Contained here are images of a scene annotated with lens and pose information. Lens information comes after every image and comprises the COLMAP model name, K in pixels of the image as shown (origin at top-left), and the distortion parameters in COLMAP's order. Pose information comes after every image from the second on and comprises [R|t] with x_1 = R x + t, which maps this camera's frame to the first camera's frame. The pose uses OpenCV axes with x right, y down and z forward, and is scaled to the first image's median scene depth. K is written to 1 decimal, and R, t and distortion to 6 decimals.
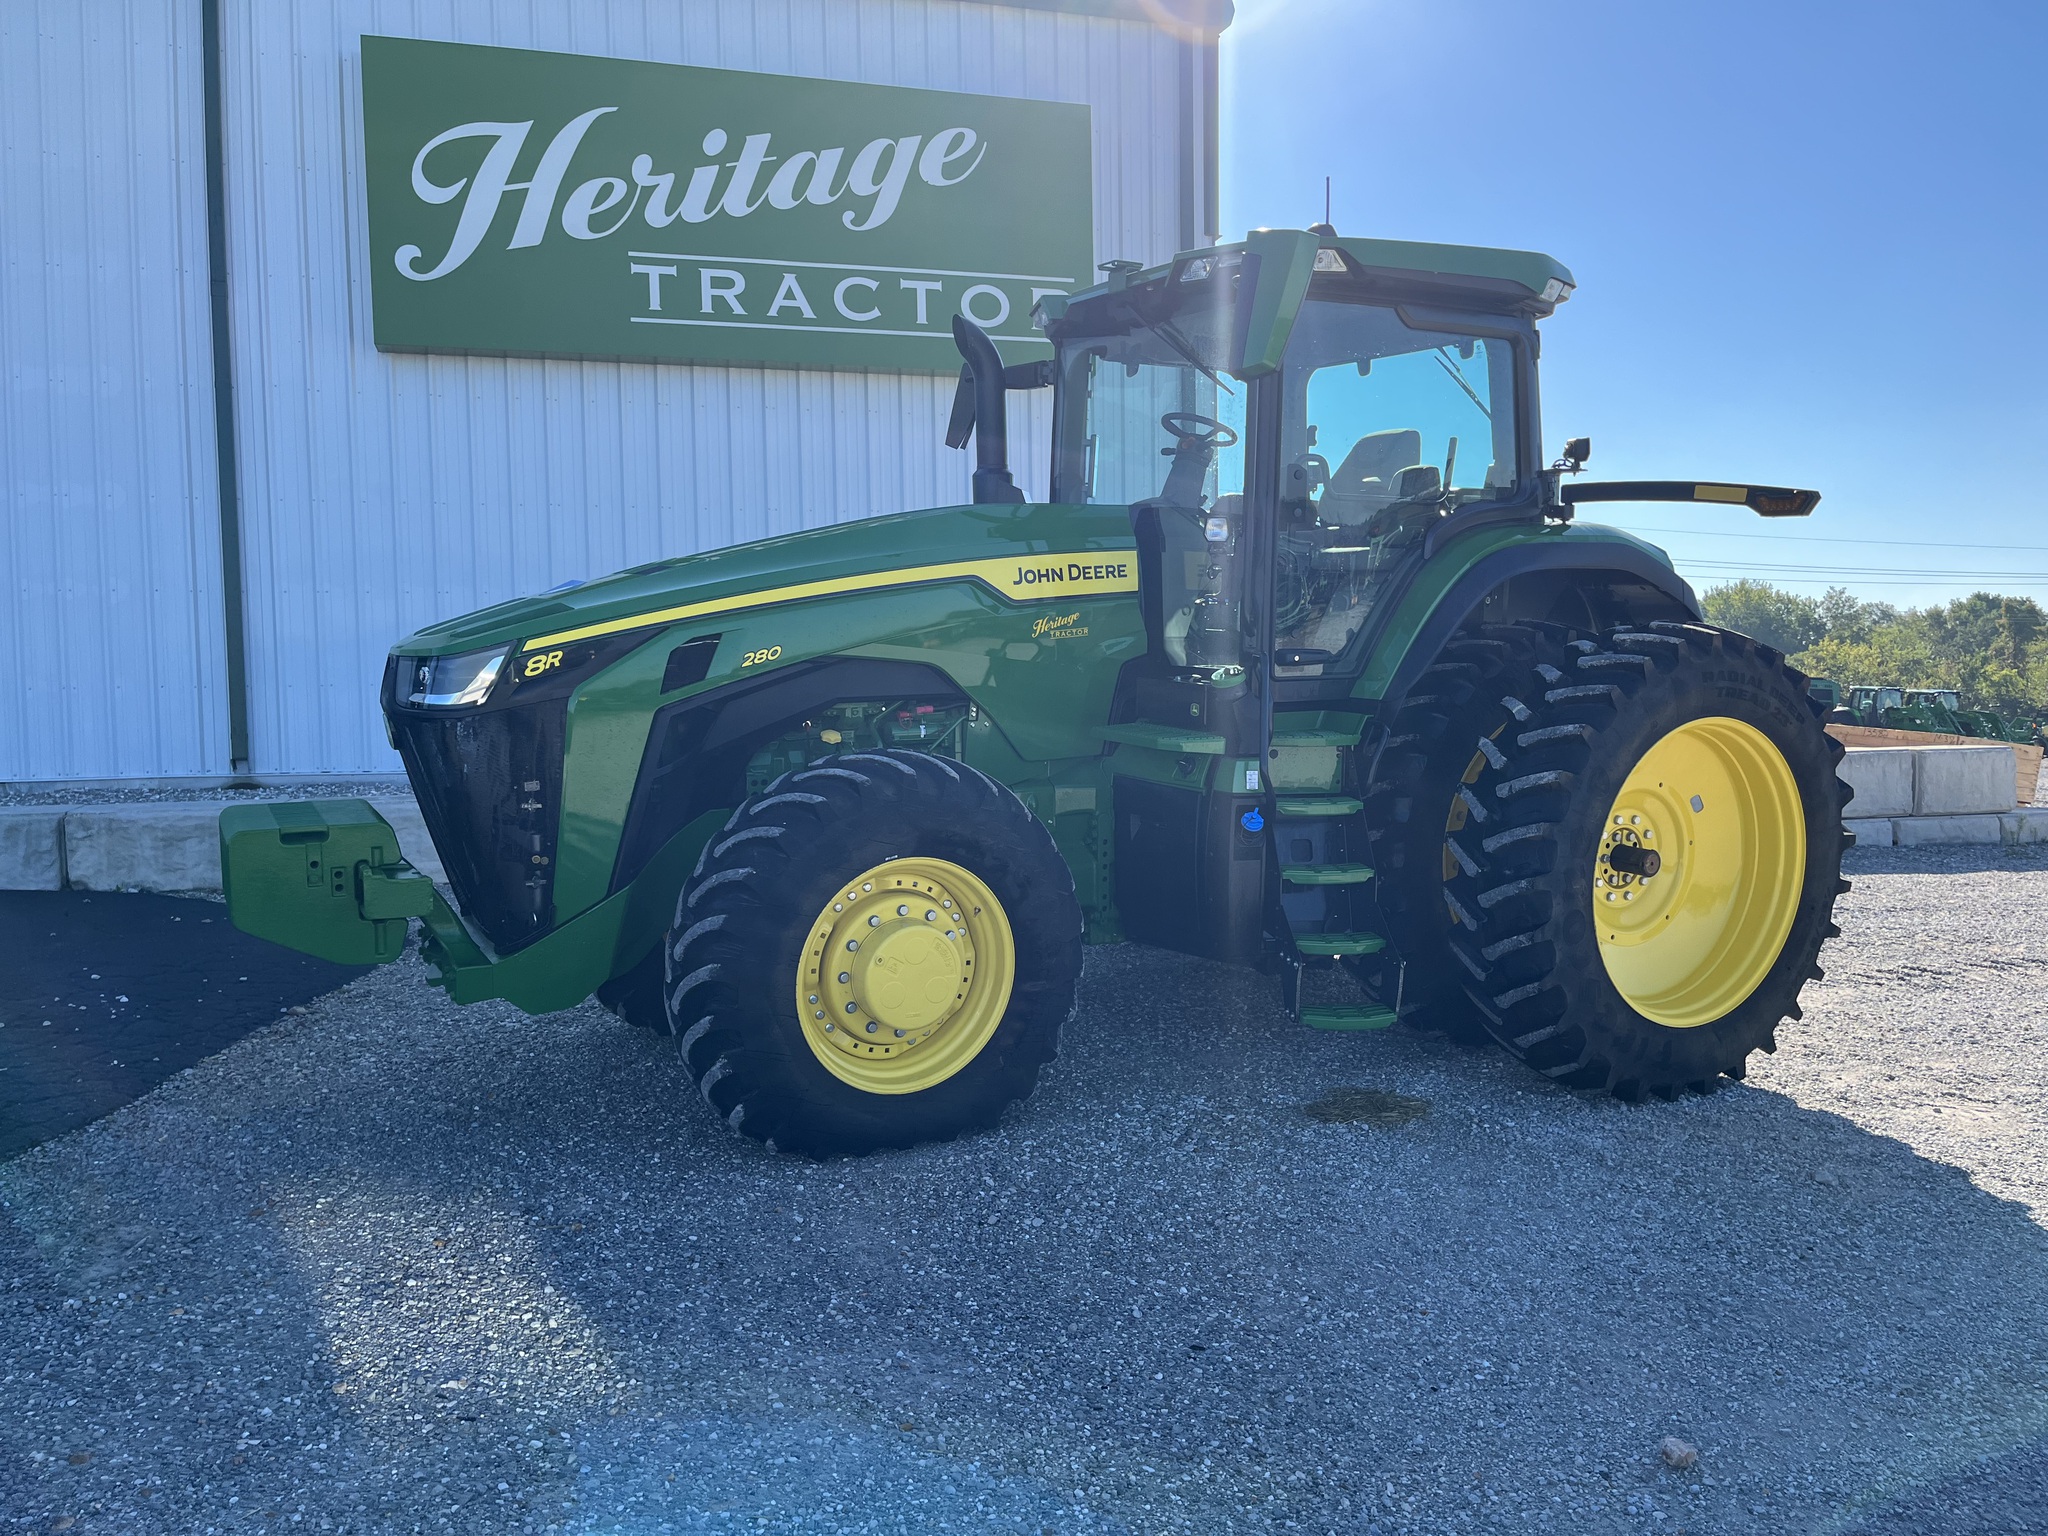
lens RADIAL K [[1543.3, 0, 1024.0], [0, 1543.3, 768.0], [0, 0, 1]] dist [0.085437, -0.111822]
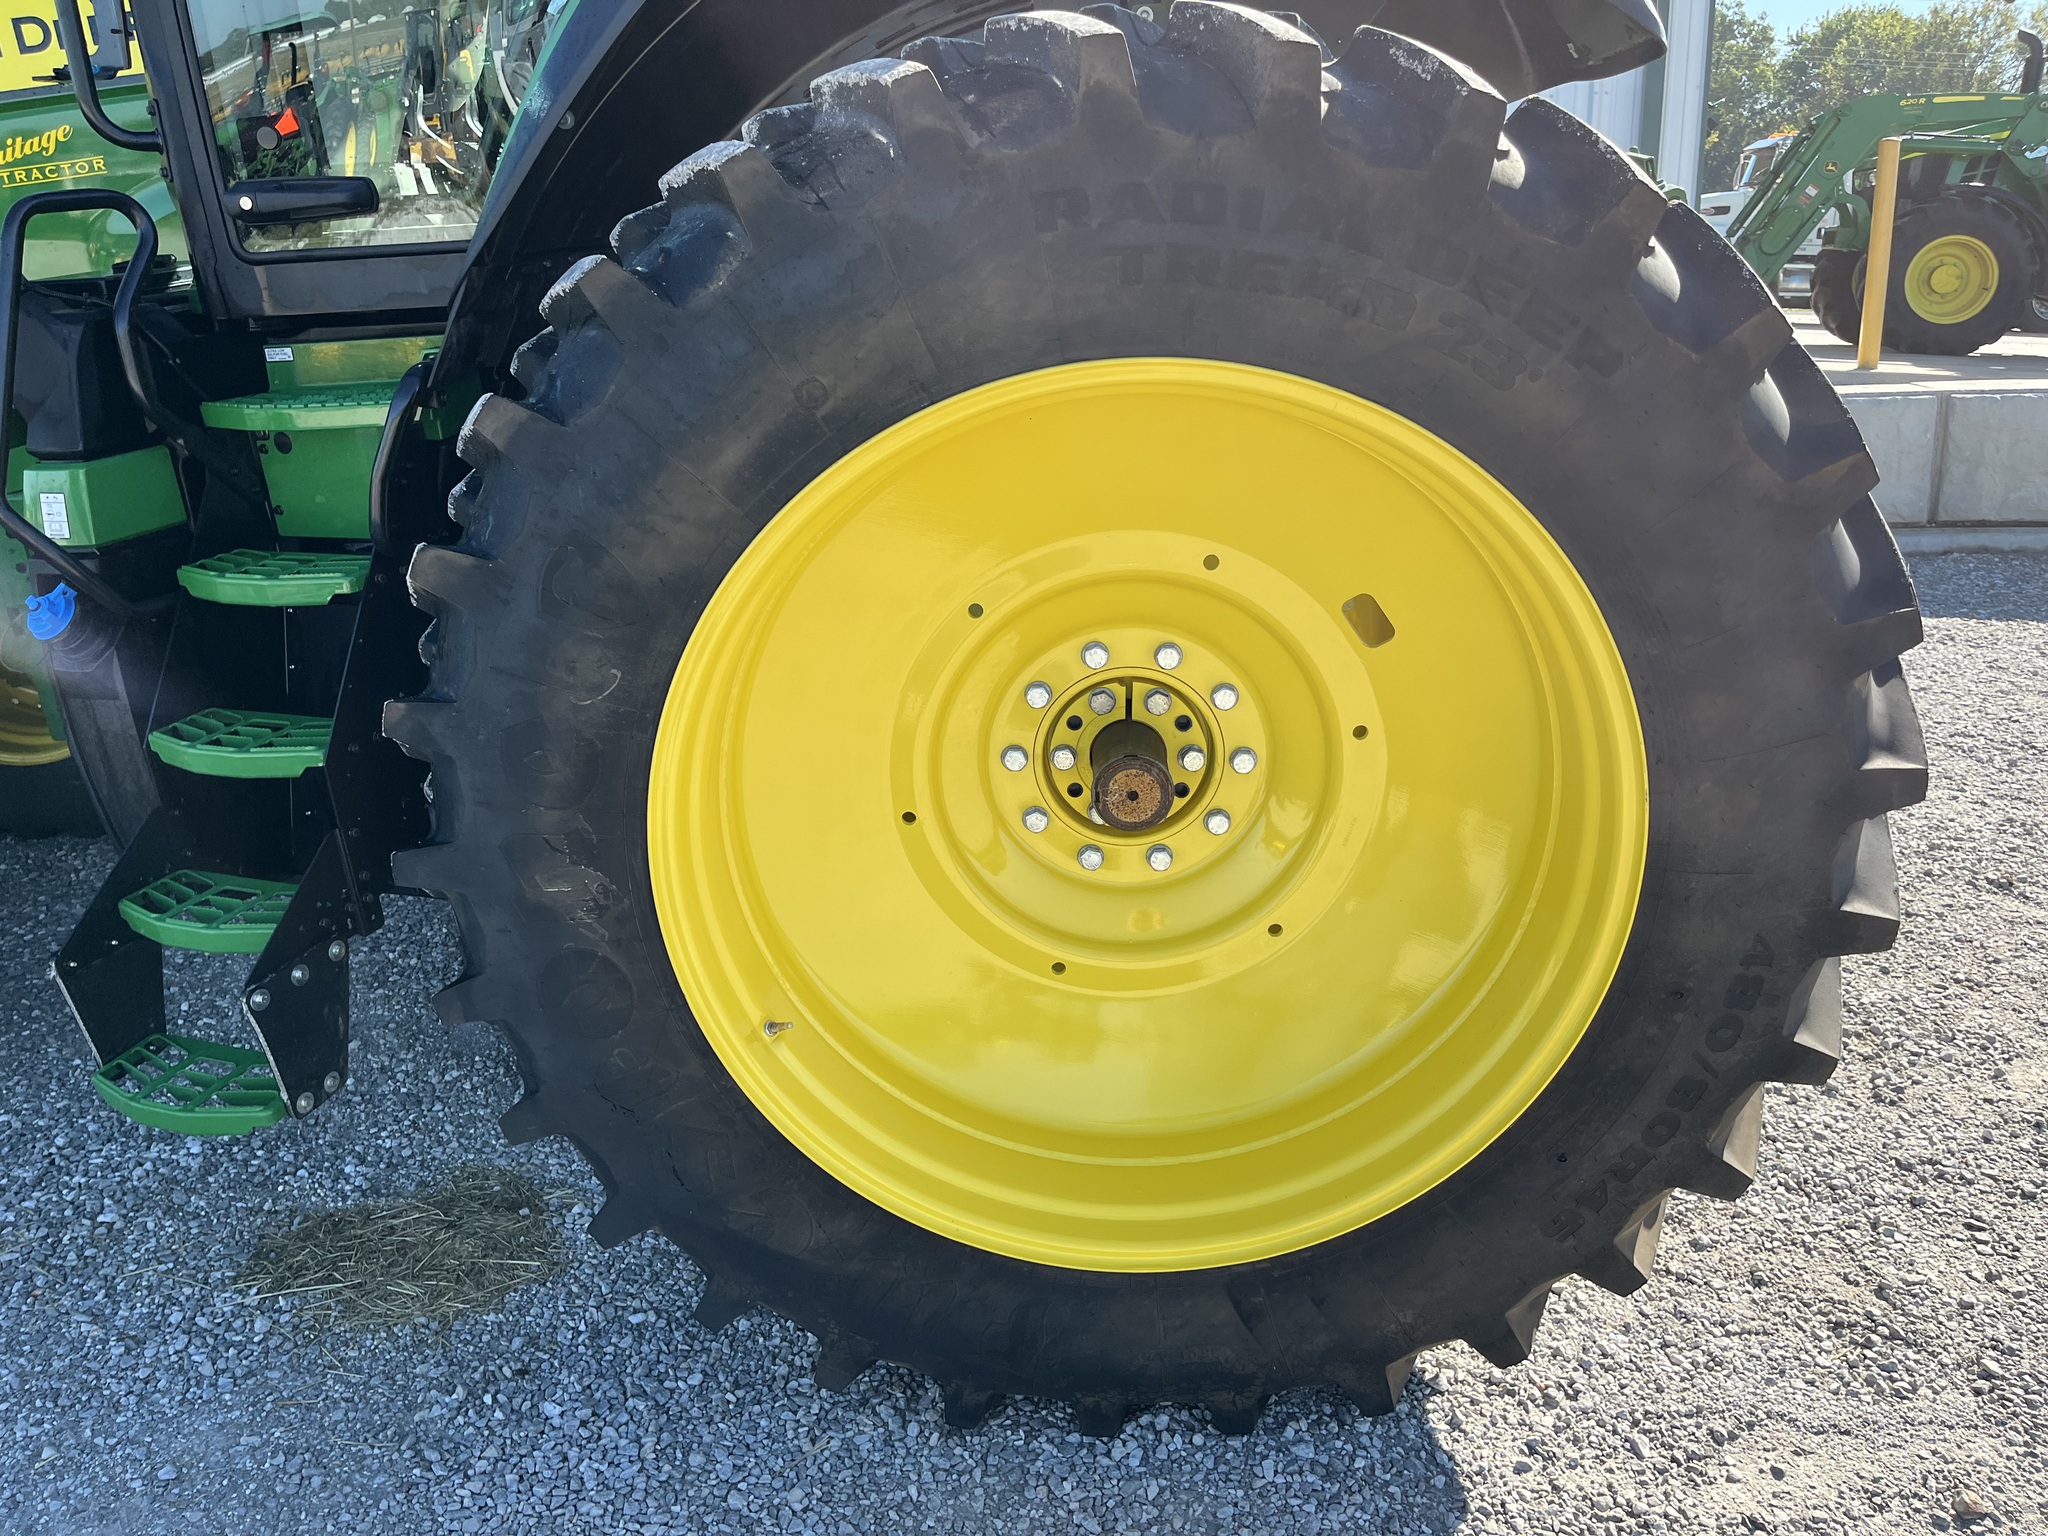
lens RADIAL K [[1547.6, 0, 1037.8], [0, 1547.6, 768.4], [0, 0, 1]] dist [0.076337, -0.102480]
pose [[0.860029, 0.128444, -0.493814, 0.563030], [0.003858, 0.966133, 0.258015, -0.032873], [0.510230, -0.223805, 0.830407, 0.722550]]
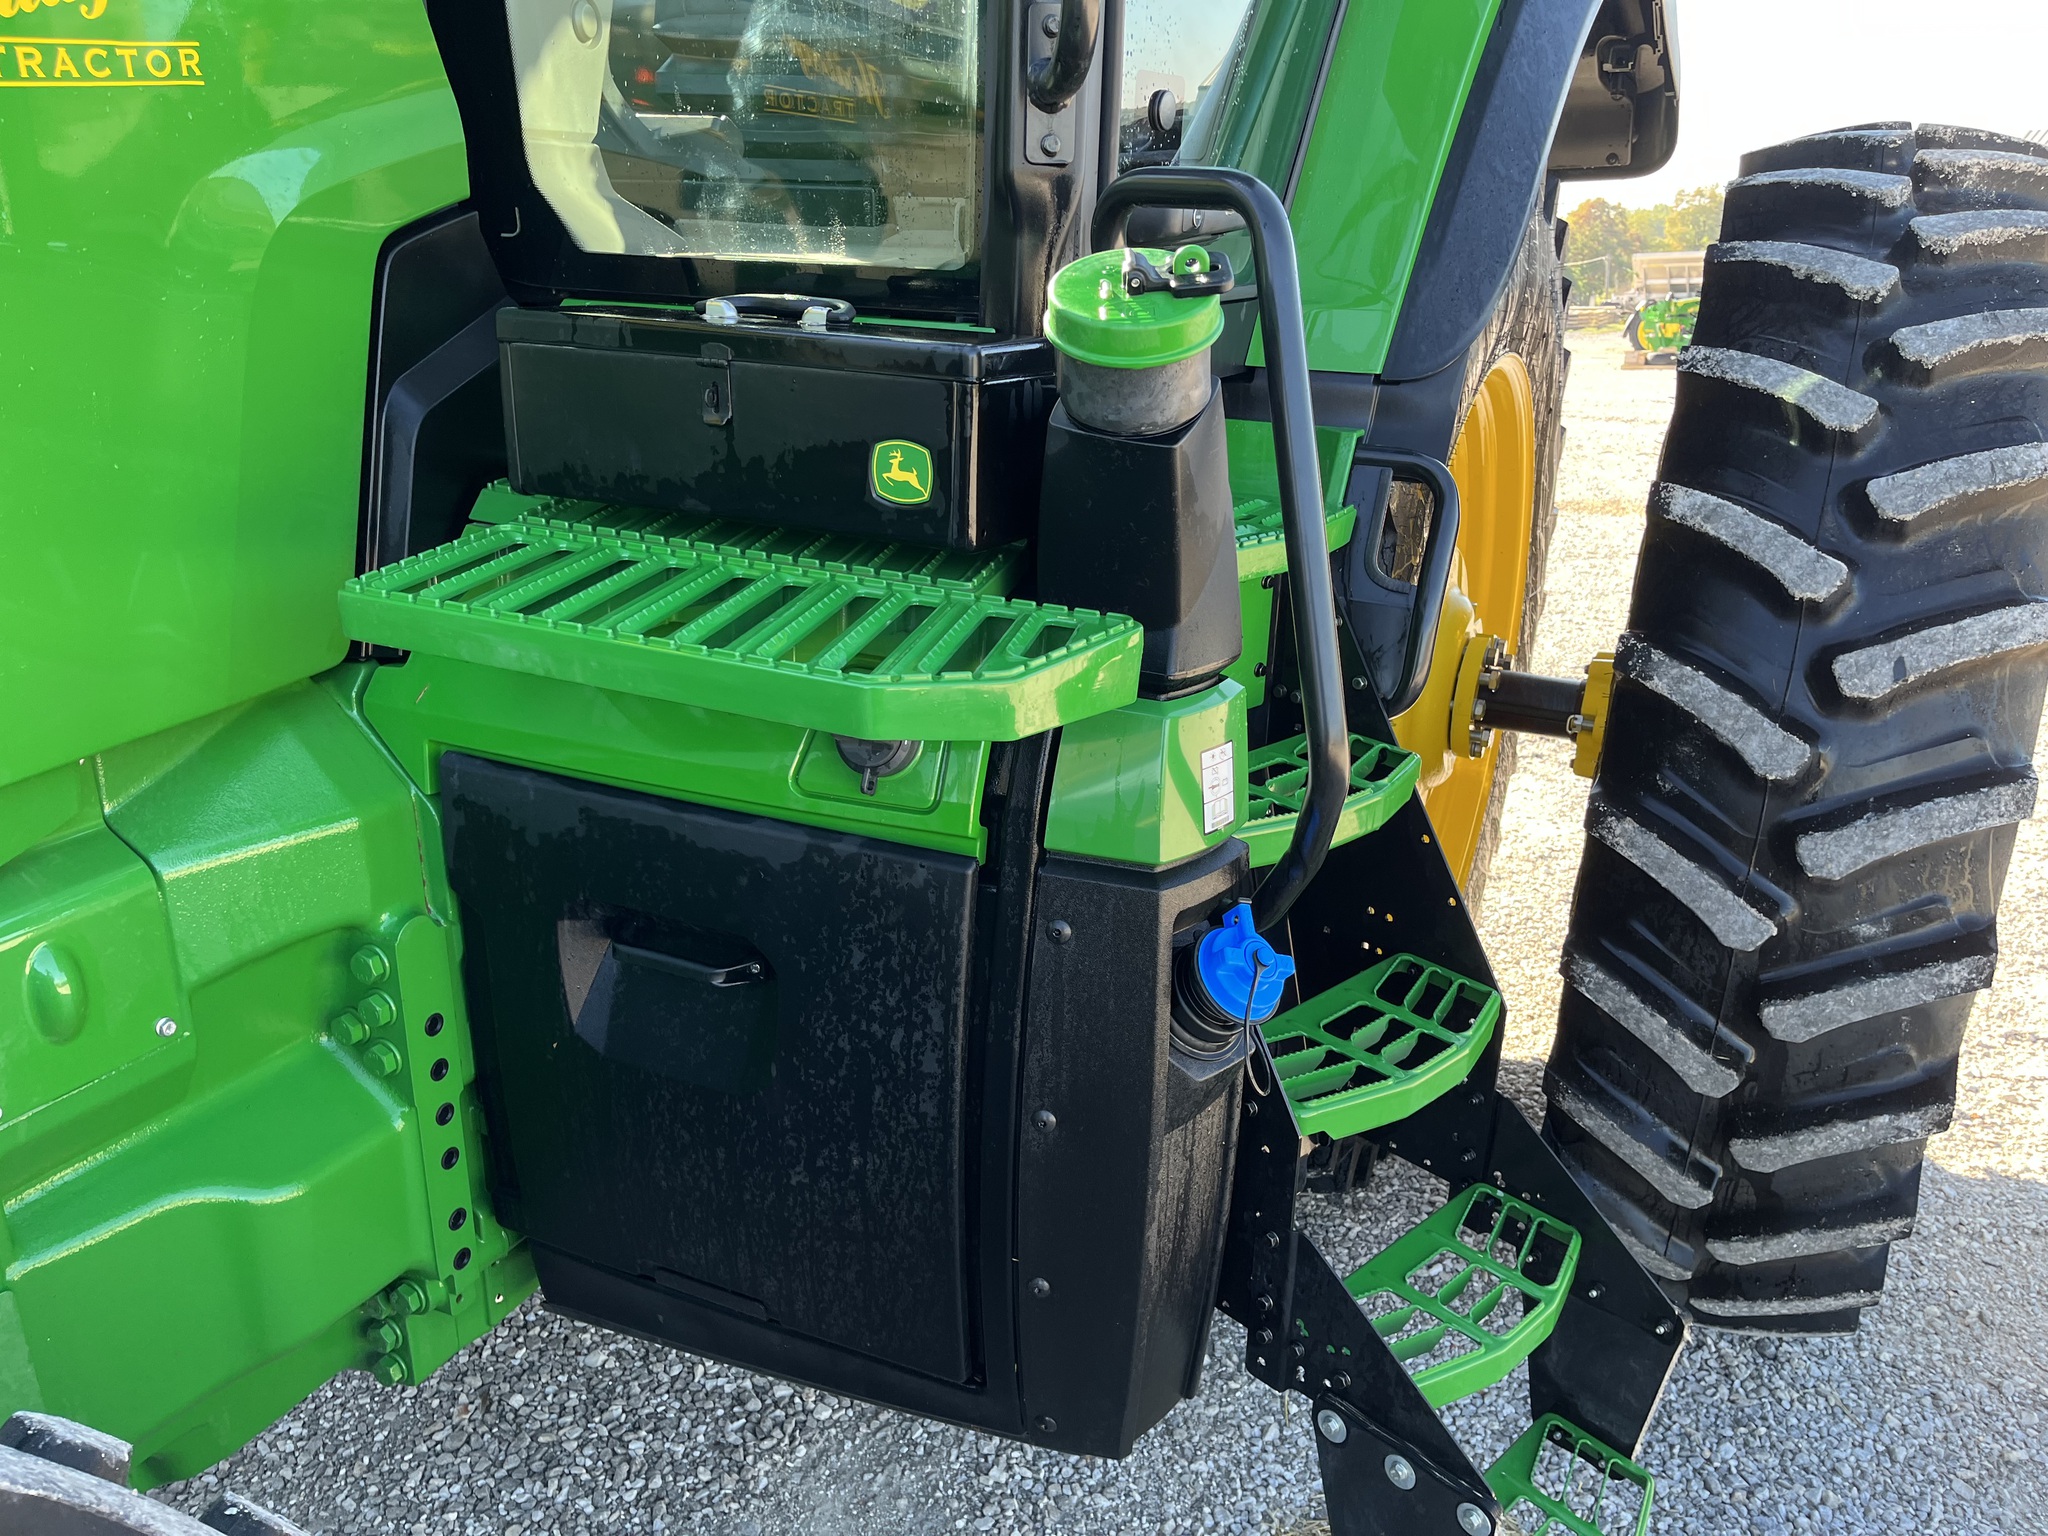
lens RADIAL K [[1547.6, 0, 1037.8], [0, 1547.6, 768.4], [0, 0, 1]] dist [0.076337, -0.102480]
pose [[0.817461, -0.184818, 0.545526, 0.004216], [0.049780, 0.966248, 0.252759, -0.049302], [-0.573828, -0.179464, 0.799071, 0.787359]]
